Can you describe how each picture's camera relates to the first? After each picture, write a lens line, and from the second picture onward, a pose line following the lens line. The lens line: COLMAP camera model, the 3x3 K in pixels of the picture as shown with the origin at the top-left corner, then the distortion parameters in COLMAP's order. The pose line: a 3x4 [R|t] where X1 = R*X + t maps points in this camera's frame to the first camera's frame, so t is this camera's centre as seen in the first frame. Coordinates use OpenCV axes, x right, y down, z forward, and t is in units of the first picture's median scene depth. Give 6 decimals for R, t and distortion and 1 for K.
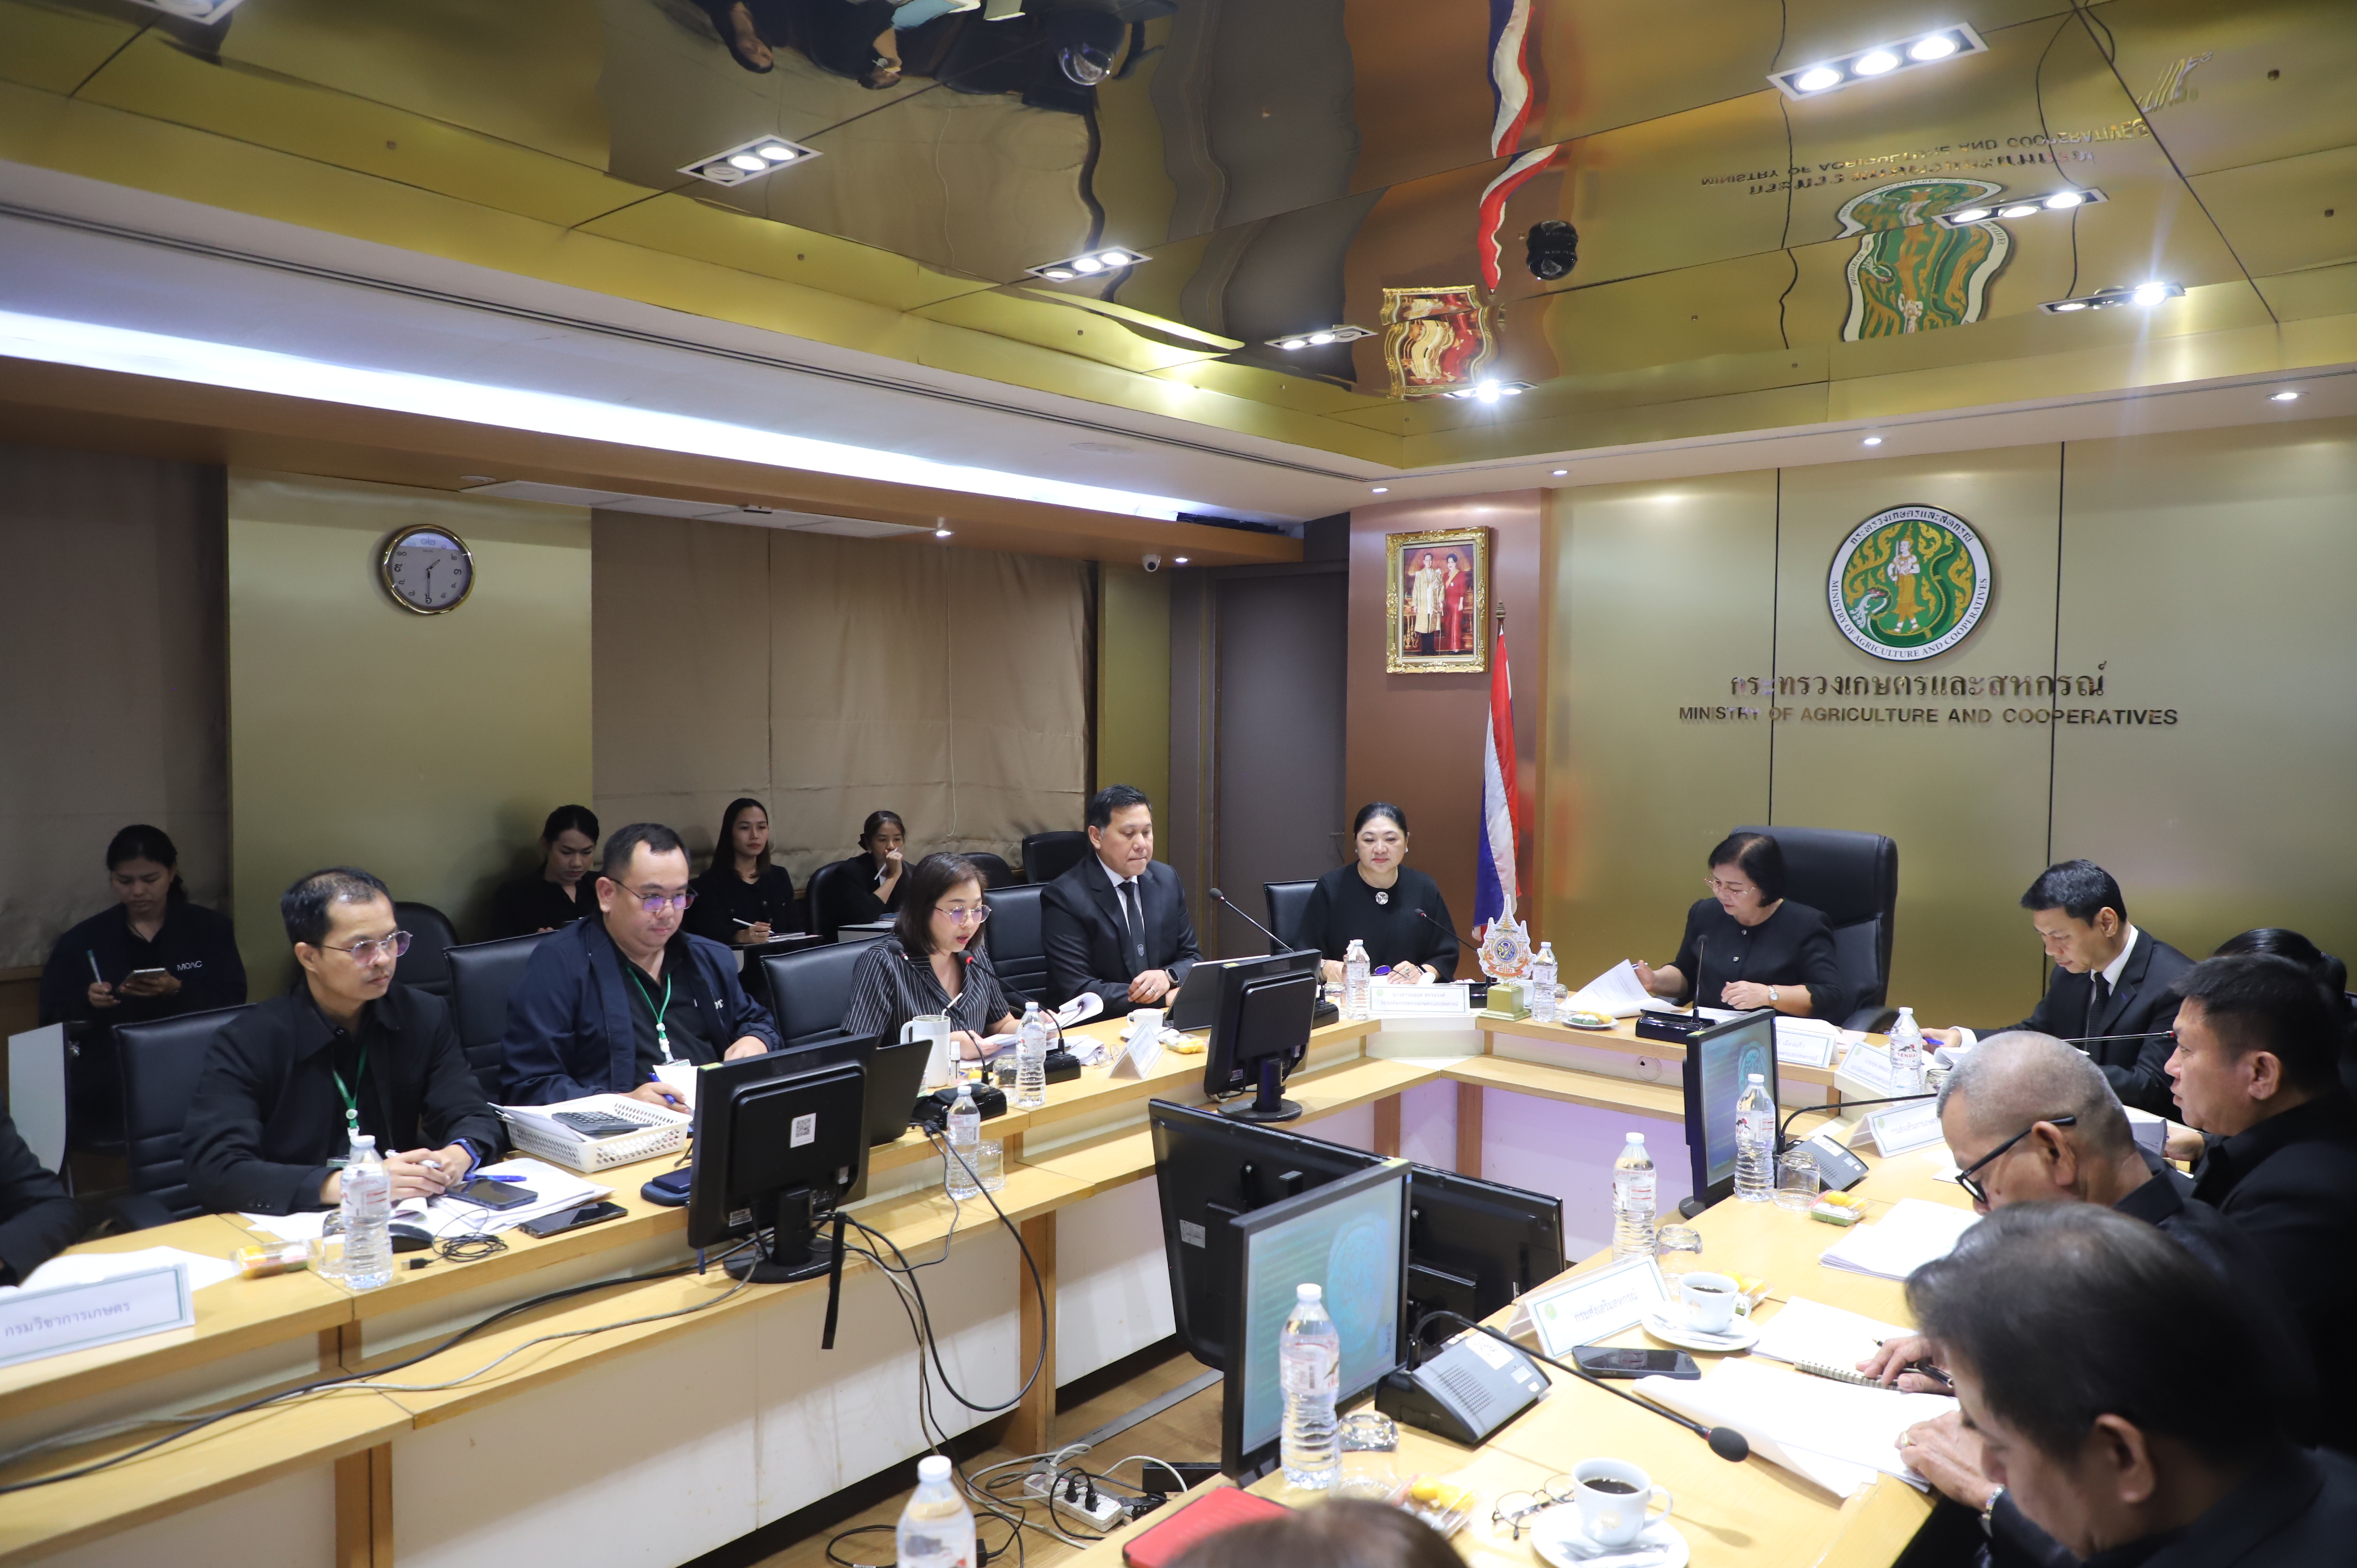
lens RADIAL K [[1552.7, 0, 1178.5], [0, 1552.7, 784.0], [0, 0, 1]] dist [-0.008070, 0.004823]
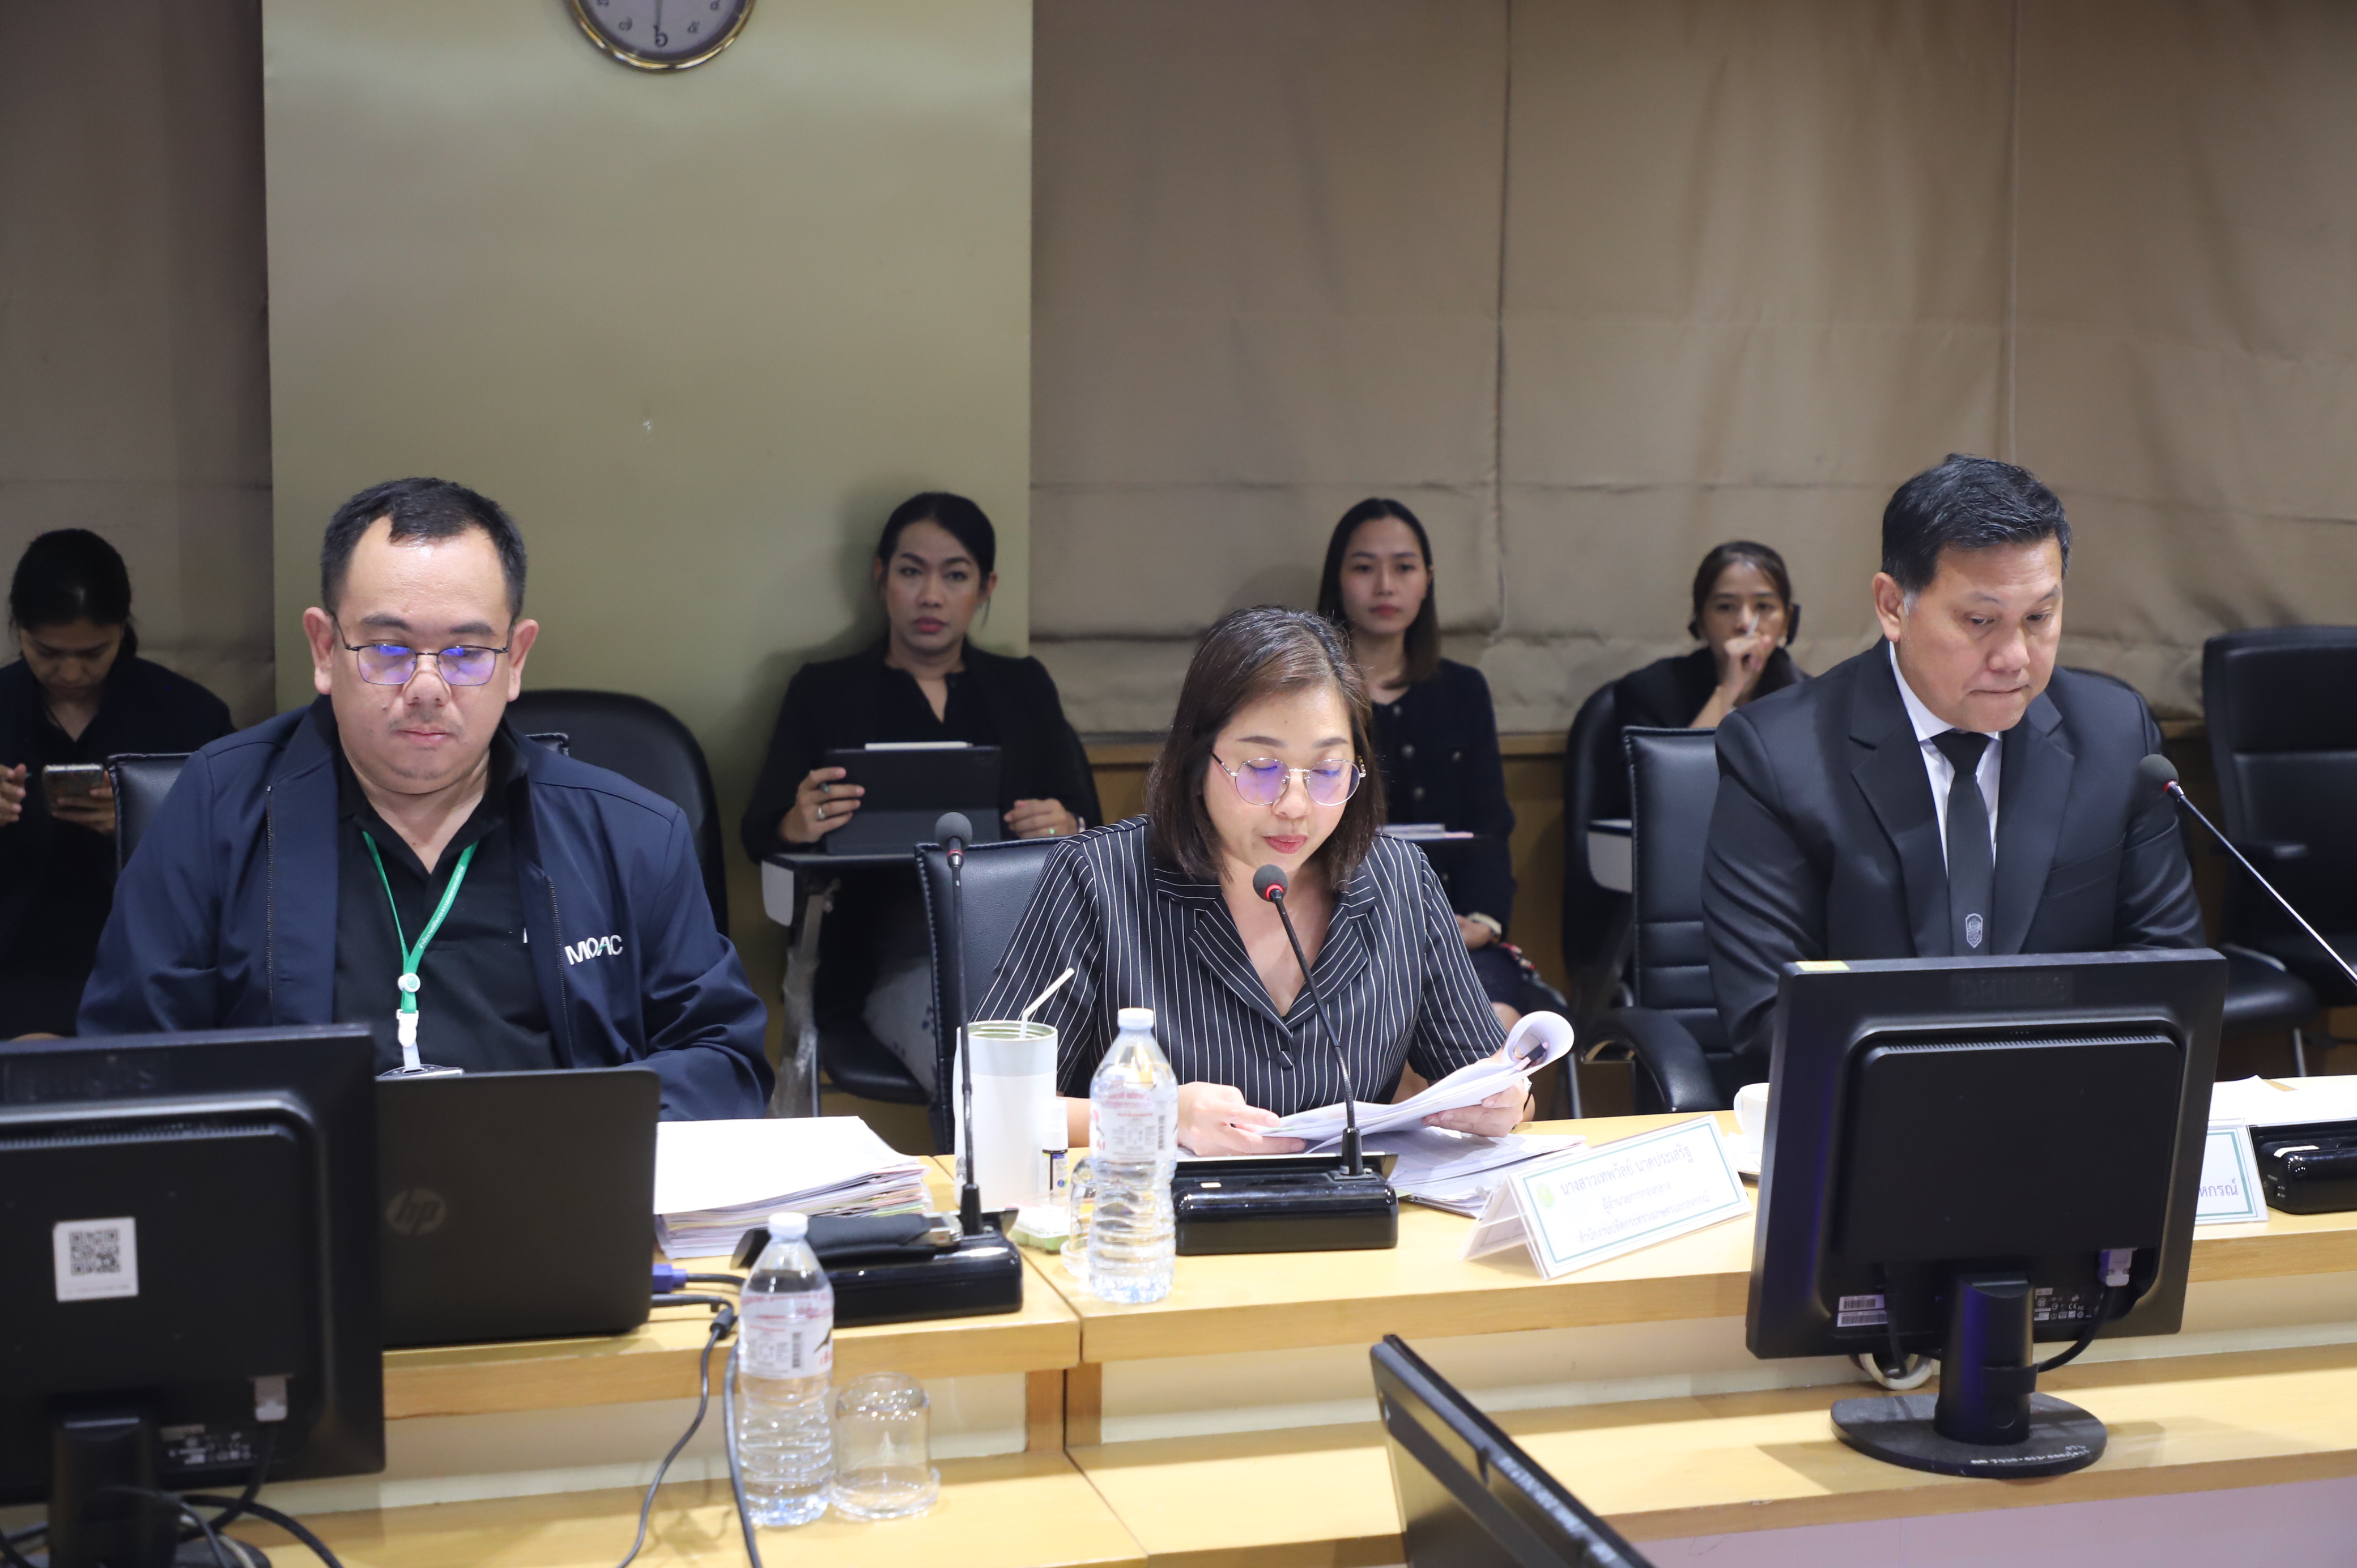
lens RADIAL K [[3365.5, 0, 1178.5], [0, 3365.5, 784.0], [0, 0, 1]] dist [0.008322, -0.017879]
pose [[0.831559, 0.065715, -0.551536, 0.191957], [-0.028373, 0.996706, 0.075978, 0.019744], [0.554712, -0.047532, 0.830684, 0.226483]]
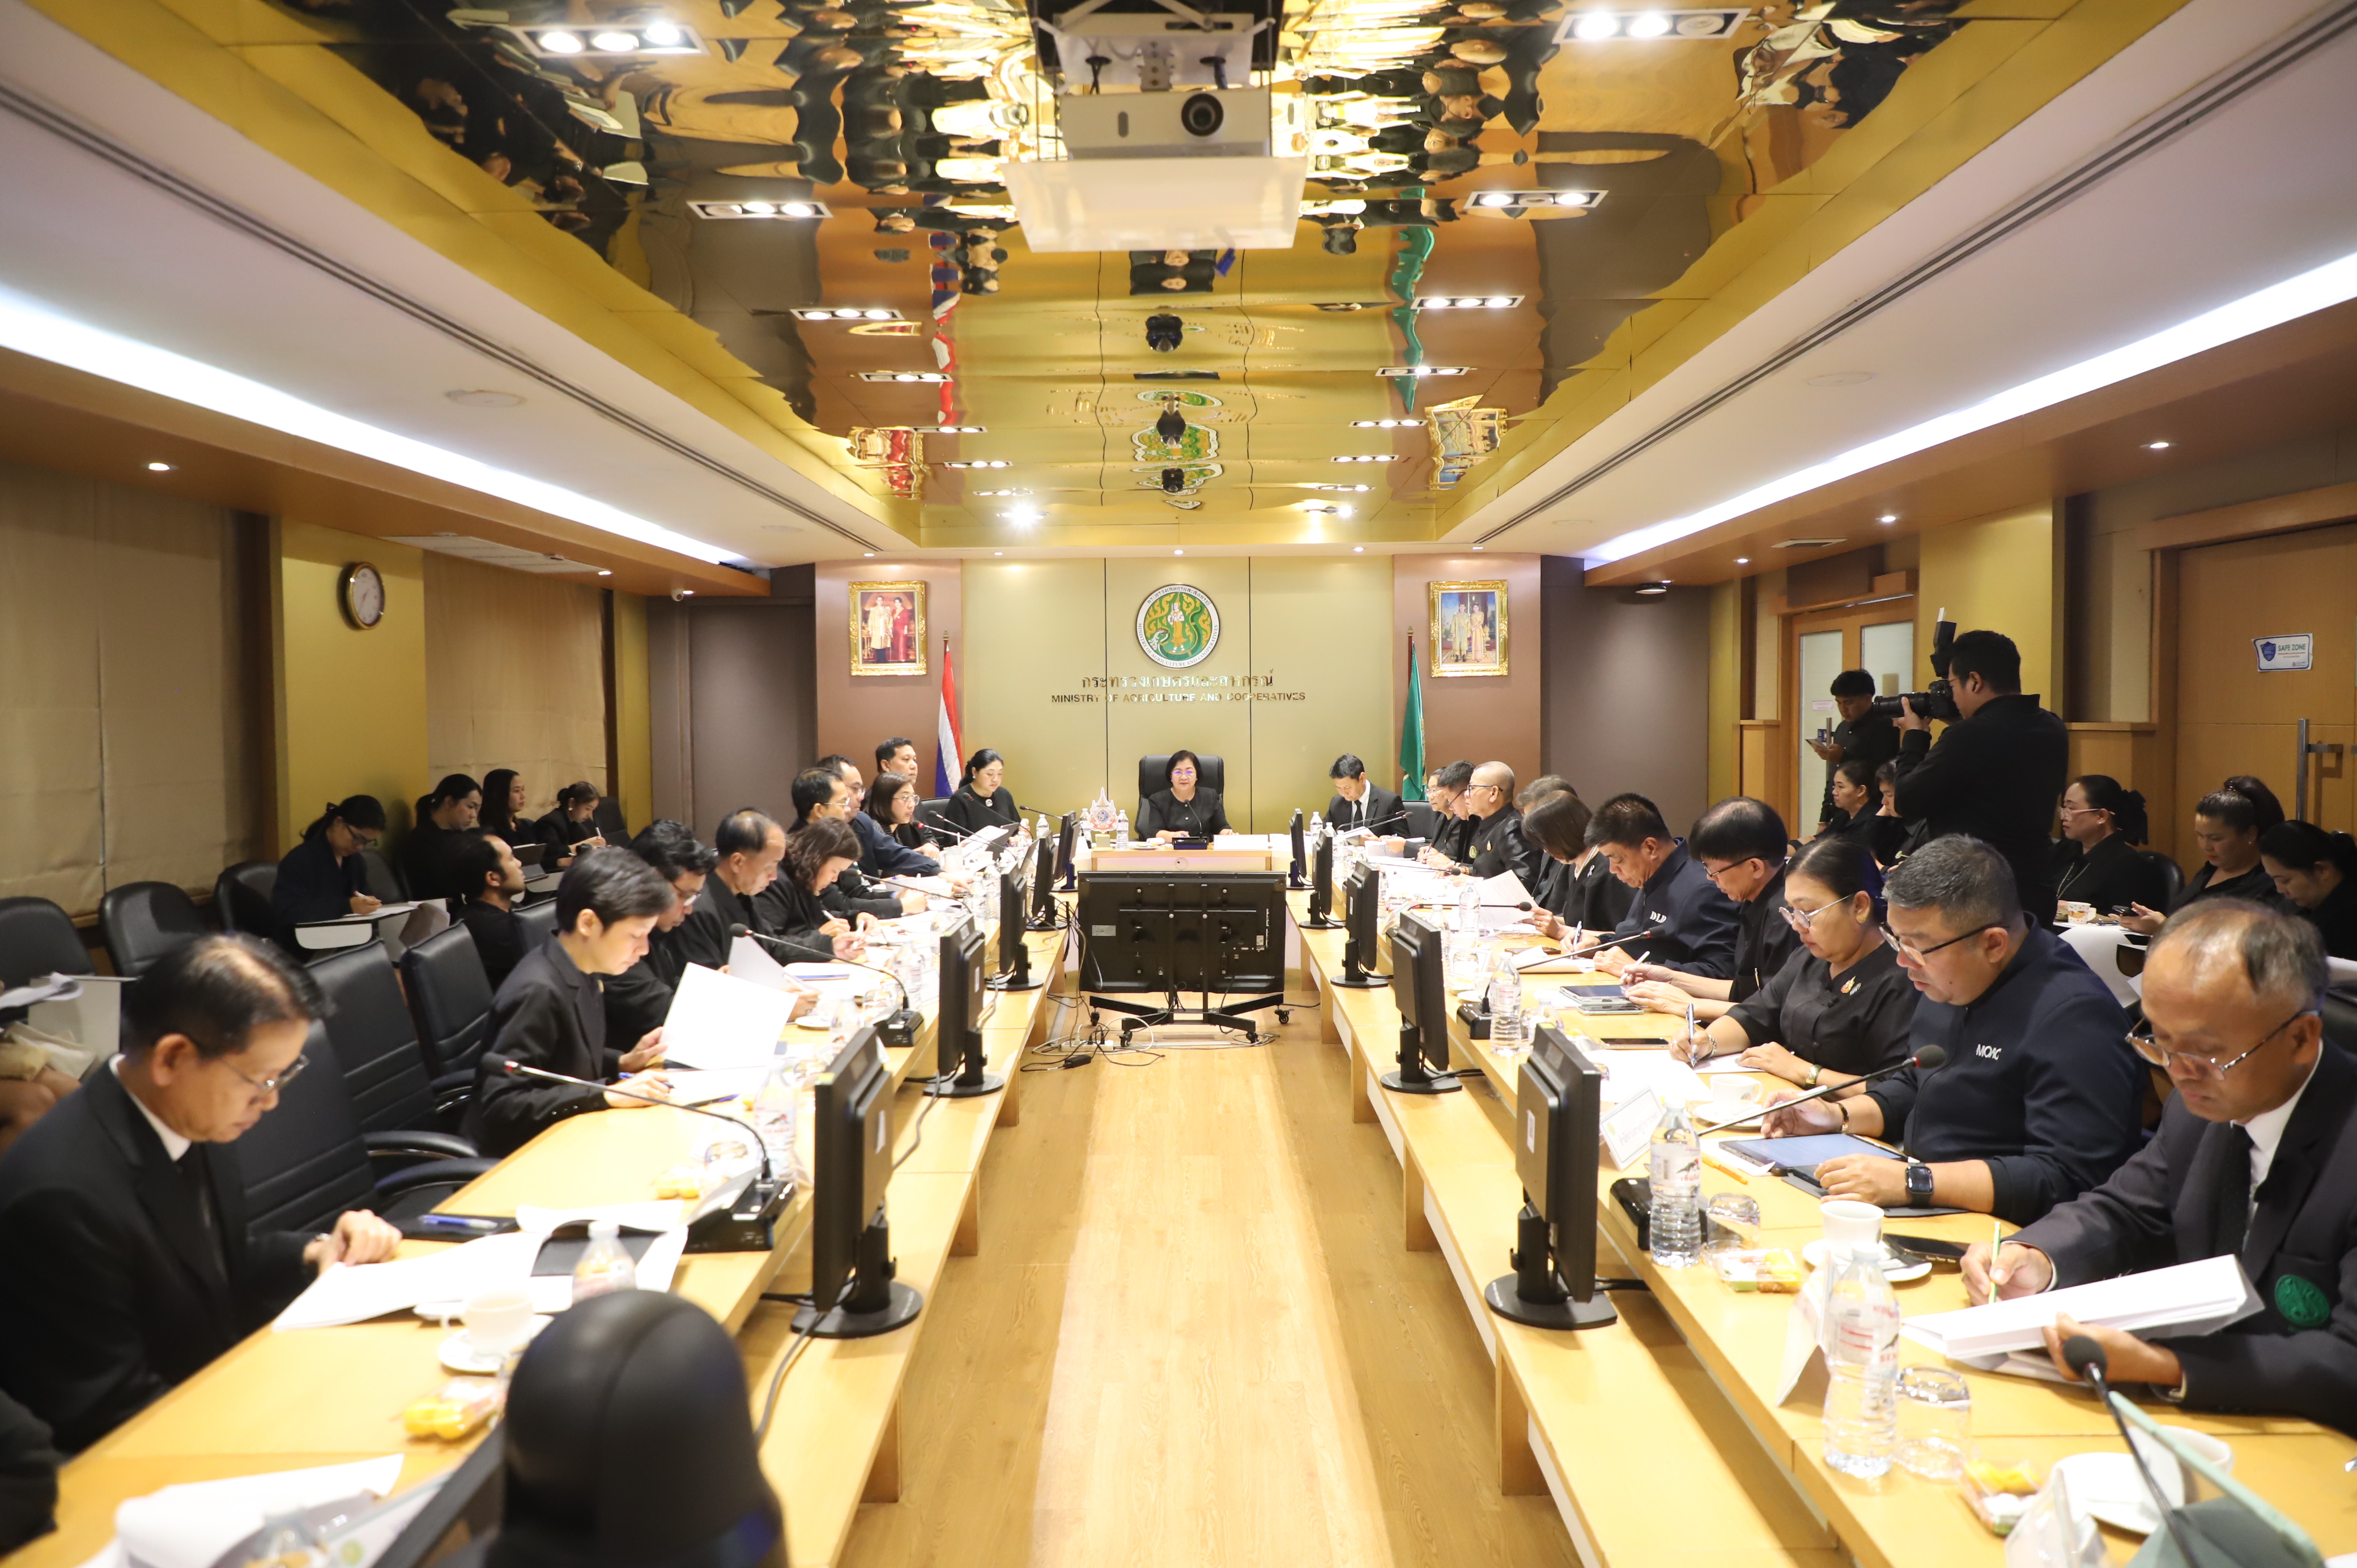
lens RADIAL K [[1614.6, 0, 1178.5], [0, 1614.6, 784.0], [0, 0, 1]] dist [-0.000226, 0.000806]
pose [[0.760764, -0.042881, 0.647611, -0.787027], [0.047815, 0.998807, 0.009966, 0.039433], [-0.647265, 0.023383, 0.761906, -0.465037]]
